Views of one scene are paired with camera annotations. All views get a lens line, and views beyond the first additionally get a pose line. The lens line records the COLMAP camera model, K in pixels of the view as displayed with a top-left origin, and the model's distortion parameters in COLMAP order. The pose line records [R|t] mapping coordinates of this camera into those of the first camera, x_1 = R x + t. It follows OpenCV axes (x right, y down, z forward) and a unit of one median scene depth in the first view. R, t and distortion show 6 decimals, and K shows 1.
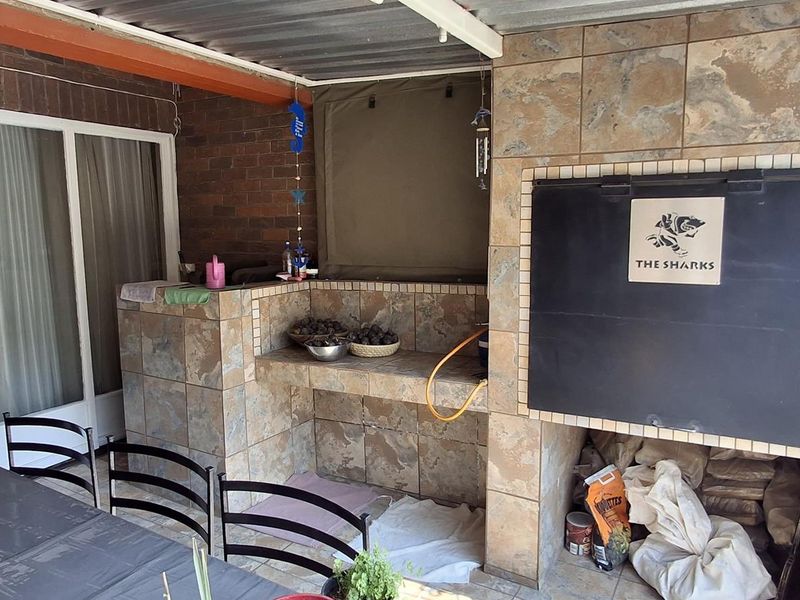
lens RADIAL K [[602.0, 0, 403.8], [0, 602.0, 297.7], [0, 0, 1]] dist [-0.004224, 0.002126]
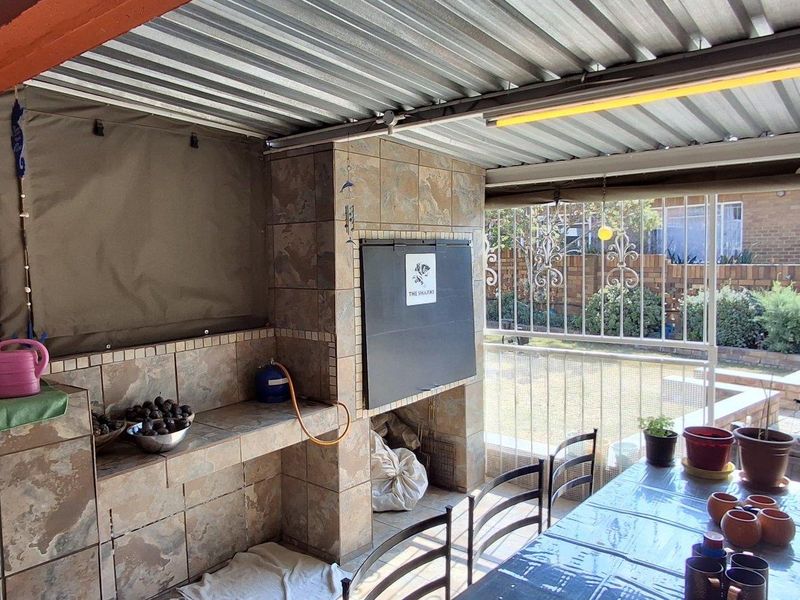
lens RADIAL K [[602.0, 0, 403.8], [0, 602.0, 297.7], [0, 0, 1]] dist [-0.004224, 0.002126]
pose [[0.158282, -0.065574, 0.985214, -1.149633], [0.141308, 0.989026, 0.043126, -0.114134], [-0.977230, 0.132393, 0.165811, 0.725790]]
